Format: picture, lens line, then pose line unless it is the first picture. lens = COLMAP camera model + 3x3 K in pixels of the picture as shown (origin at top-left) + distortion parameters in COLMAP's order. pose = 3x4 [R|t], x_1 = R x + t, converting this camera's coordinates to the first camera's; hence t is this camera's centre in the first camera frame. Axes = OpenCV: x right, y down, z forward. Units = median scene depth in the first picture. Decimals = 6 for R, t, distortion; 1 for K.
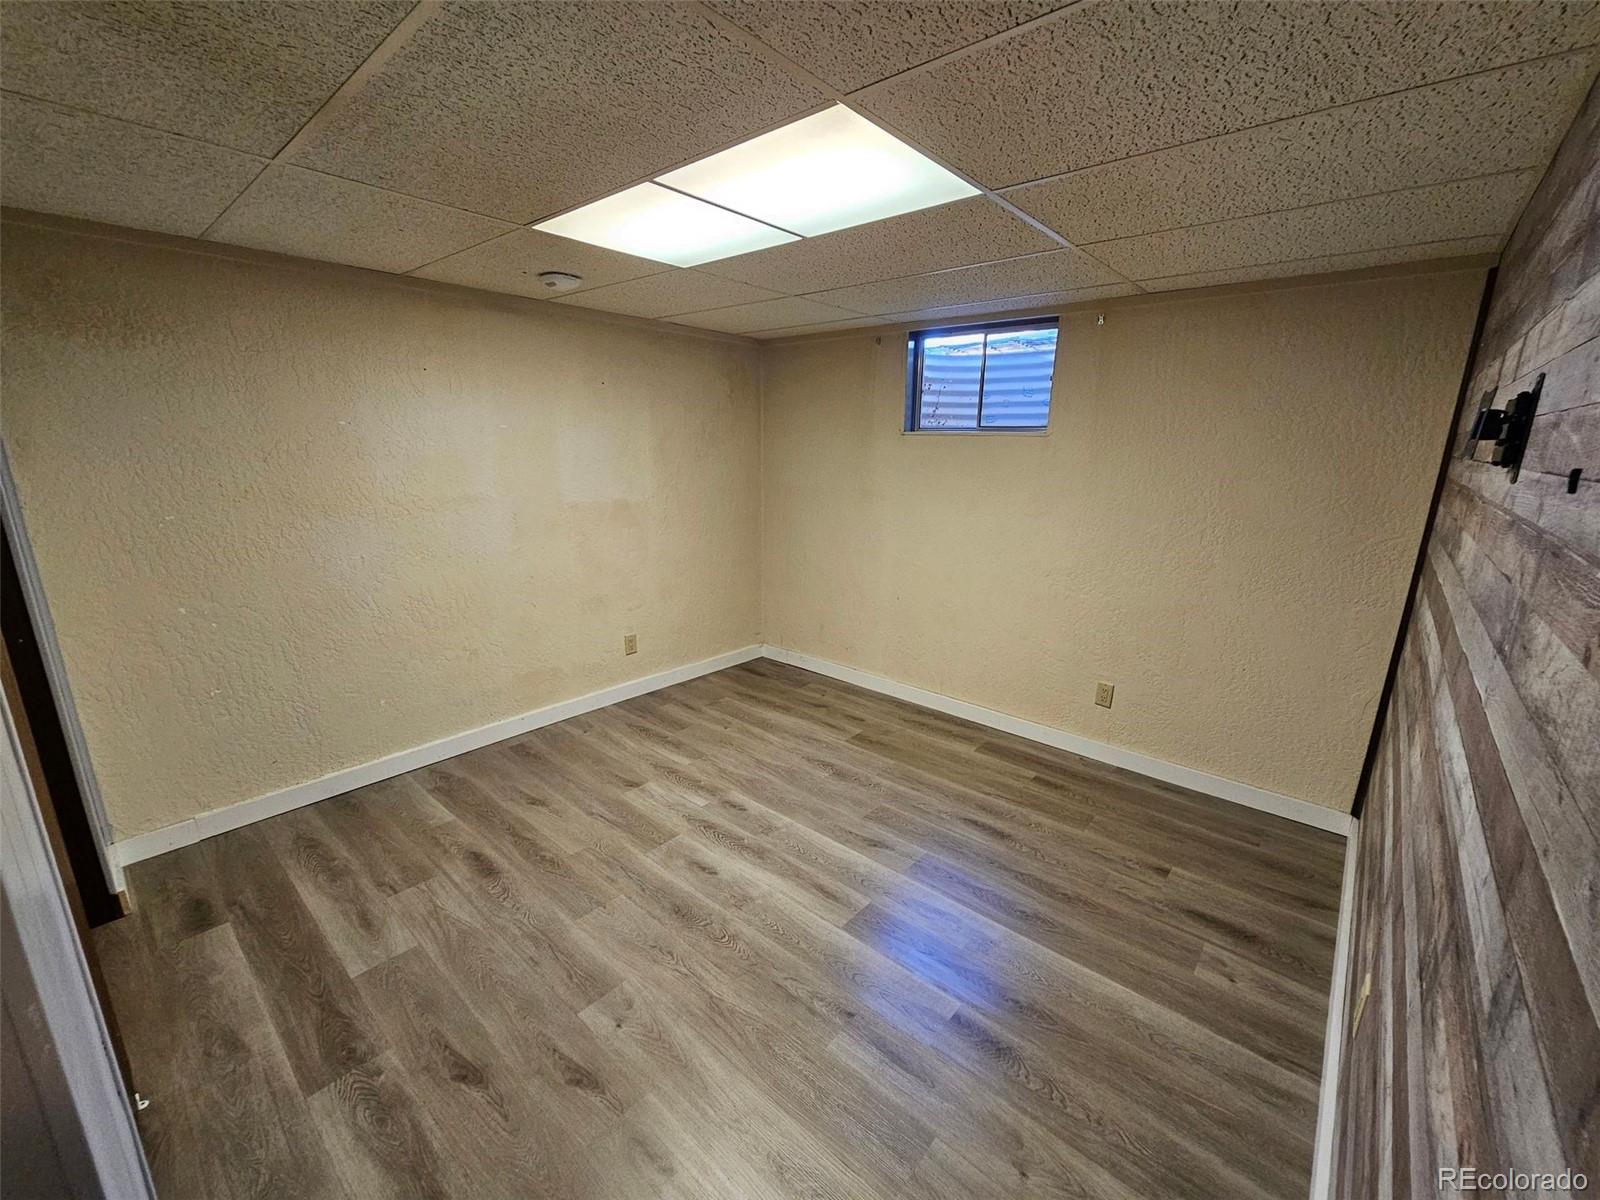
lens RADIAL K [[650.6, 0, 806.0], [0, 650.6, 605.7], [0, 0, 1]] dist [-0.000321, -0.000033]
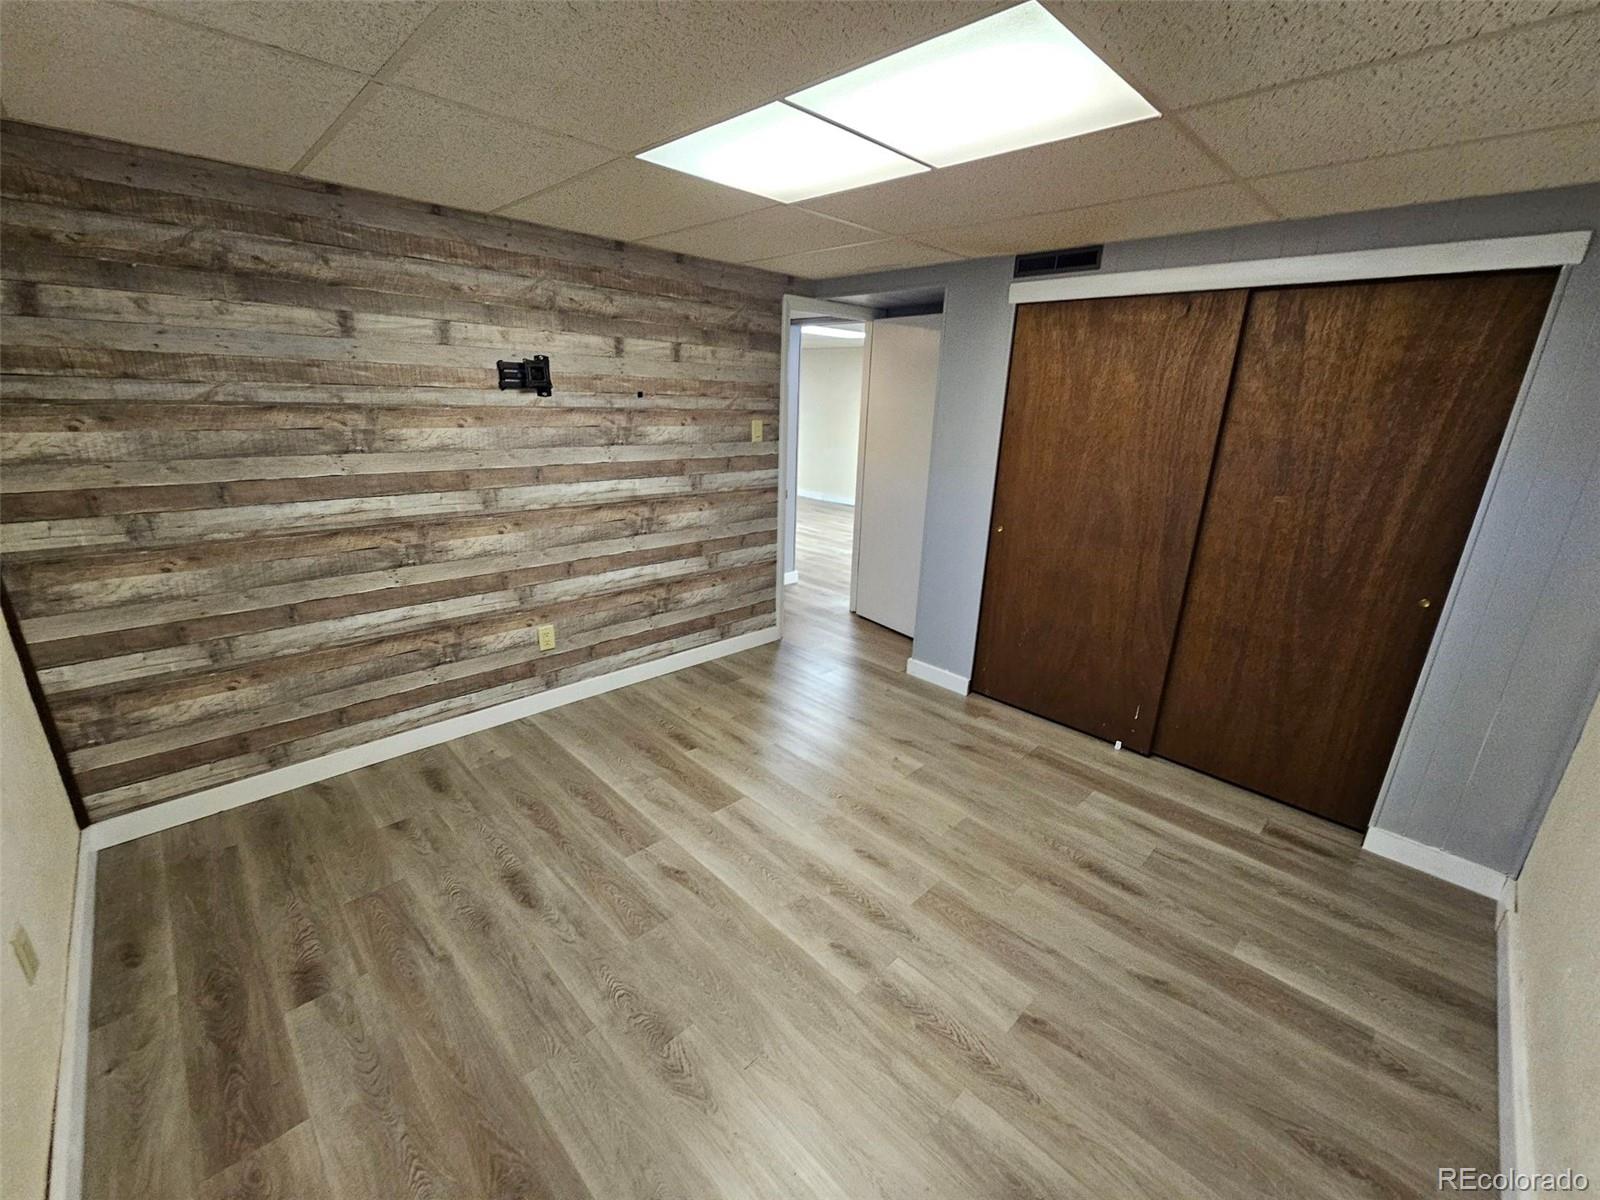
lens RADIAL K [[650.6, 0, 806.0], [0, 650.6, 605.7], [0, 0, 1]] dist [-0.000321, -0.000033]
pose [[-0.995579, -0.072661, 0.059515, -0.088621], [-0.029591, 0.844037, 0.535468, -0.392084], [-0.089140, 0.531340, -0.842456, 1.531040]]
